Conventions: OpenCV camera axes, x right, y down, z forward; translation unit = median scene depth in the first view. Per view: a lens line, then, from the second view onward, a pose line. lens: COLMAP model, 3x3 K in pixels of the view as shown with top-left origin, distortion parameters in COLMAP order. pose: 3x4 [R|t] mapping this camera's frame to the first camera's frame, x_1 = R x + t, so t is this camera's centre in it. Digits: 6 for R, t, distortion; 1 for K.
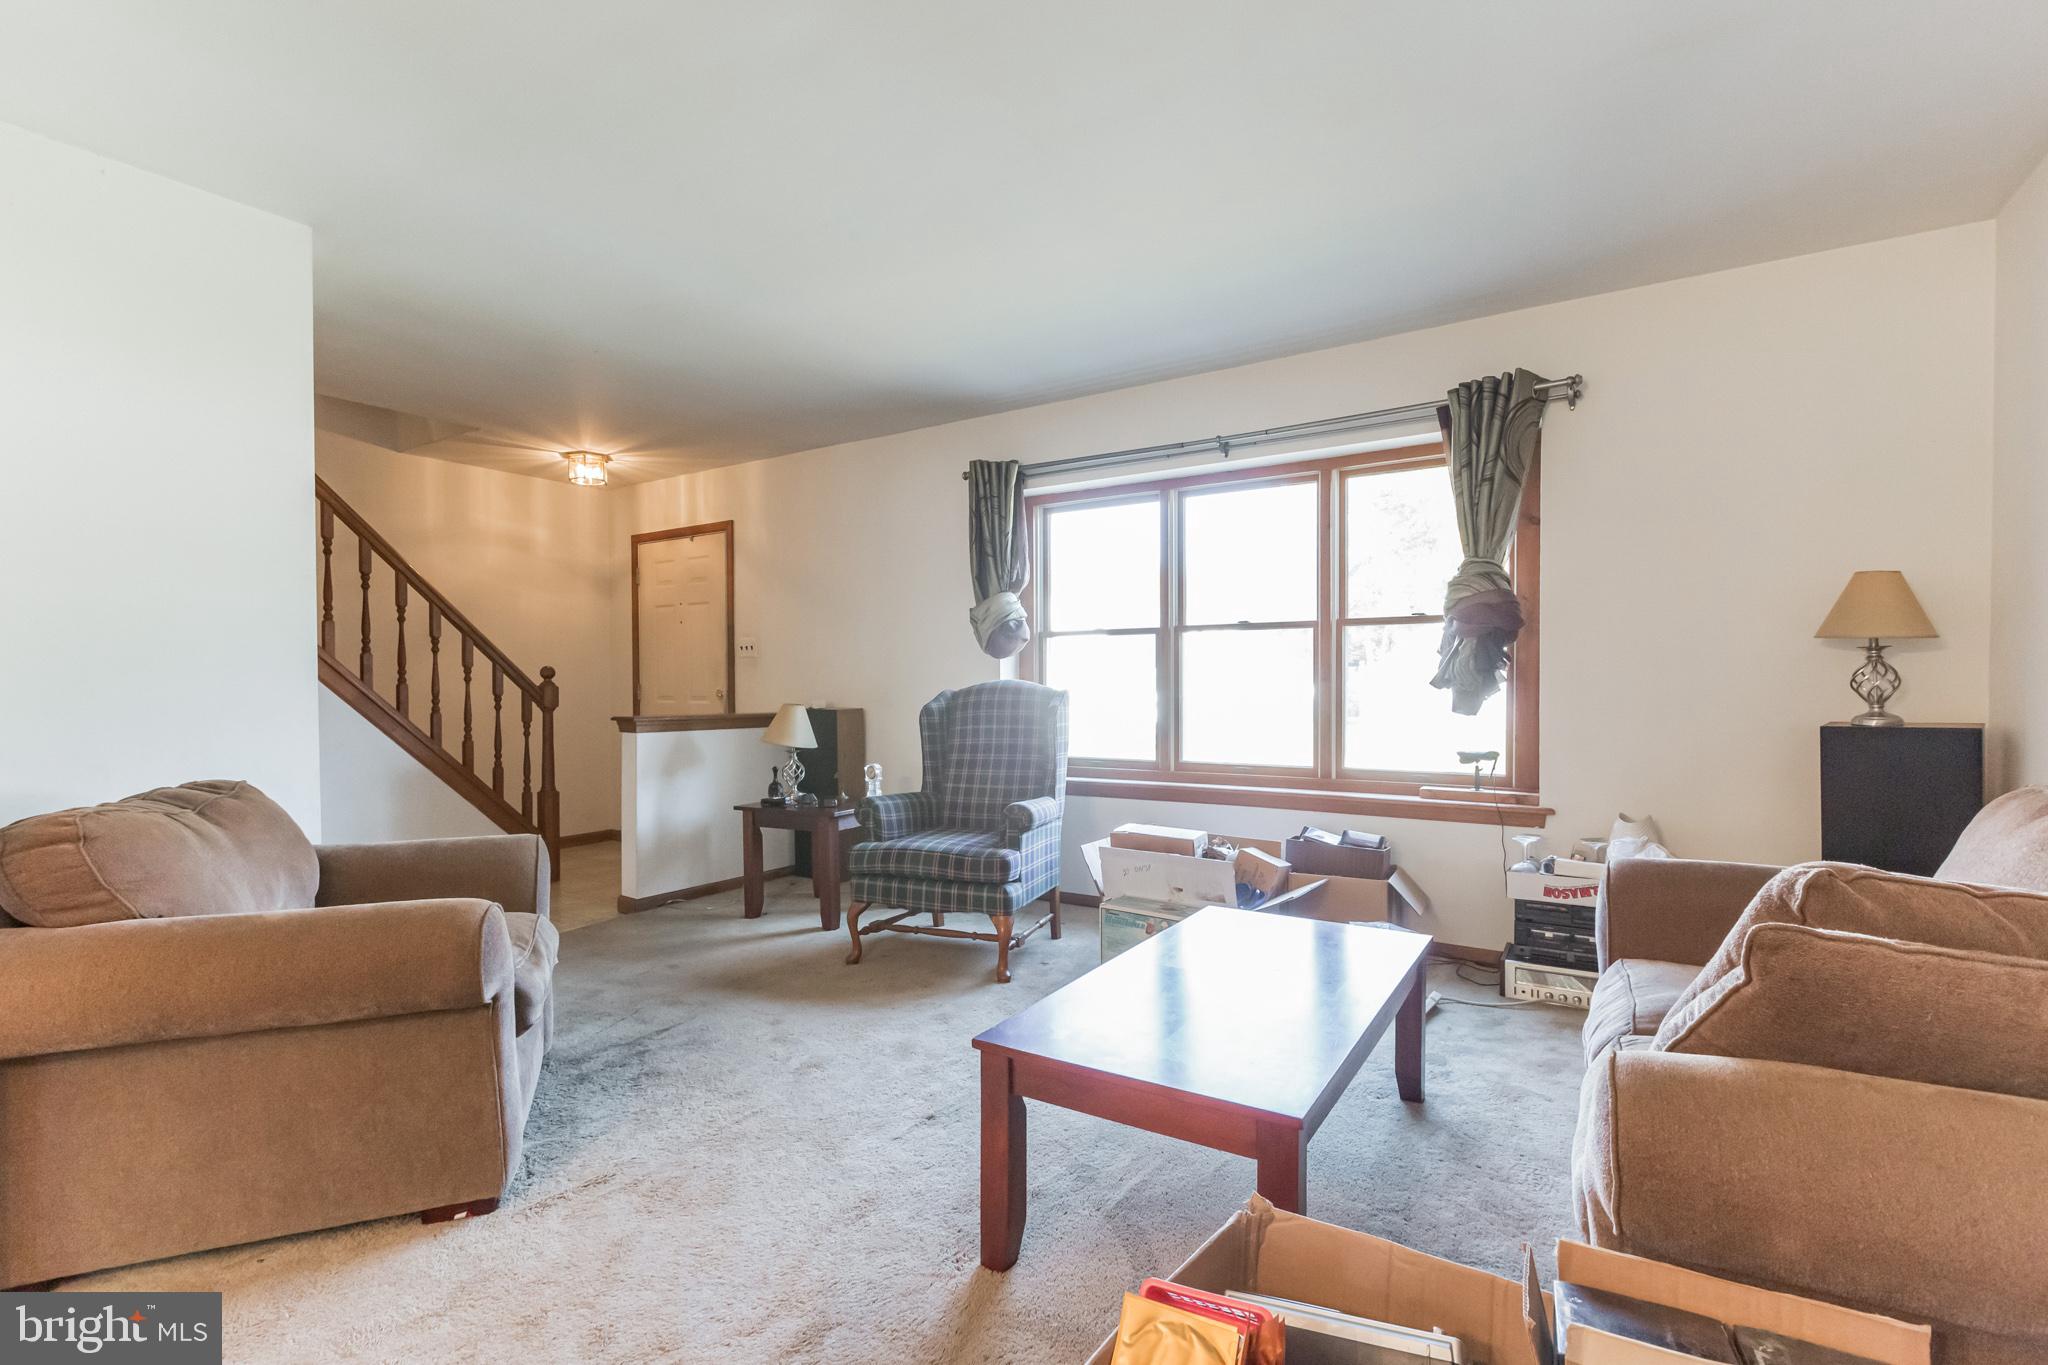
lens RADIAL K [[927.9, 0, 1032.4], [0, 927.9, 688.8], [0, 0, 1]] dist [-0.001020, -0.000773]
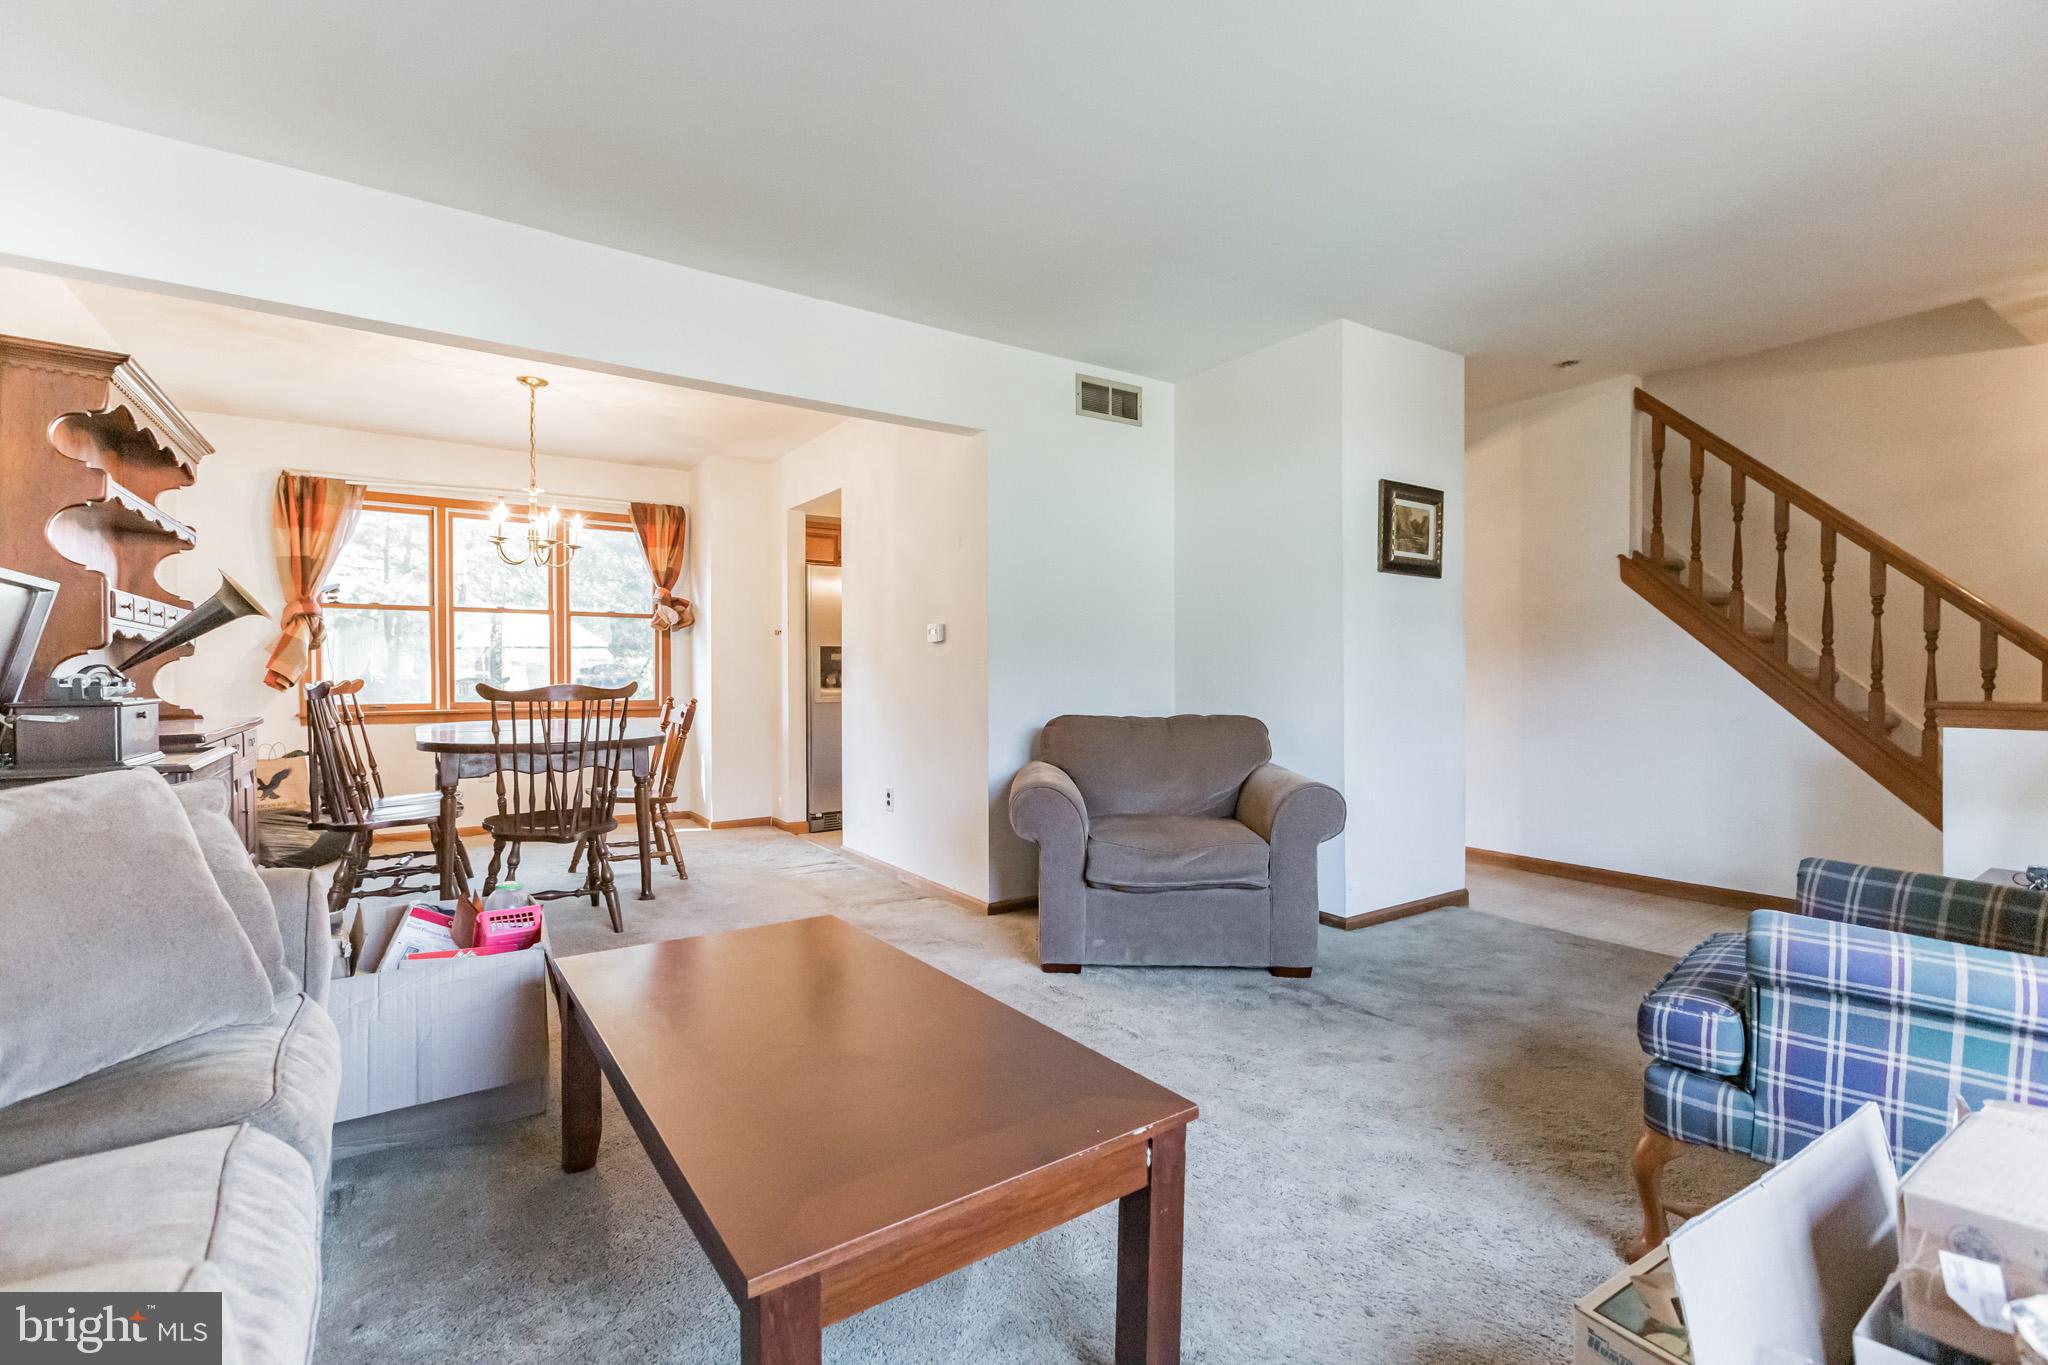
lens RADIAL K [[927.9, 0, 1031.3], [0, 927.9, 688.6], [0, 0, 1]] dist [-0.001020, -0.000773]
pose [[-0.415803, 0.007507, -0.909424, 0.597266], [0.002366, 0.999971, 0.007172, 0.025820], [0.909451, 0.000830, -0.415809, 1.055454]]
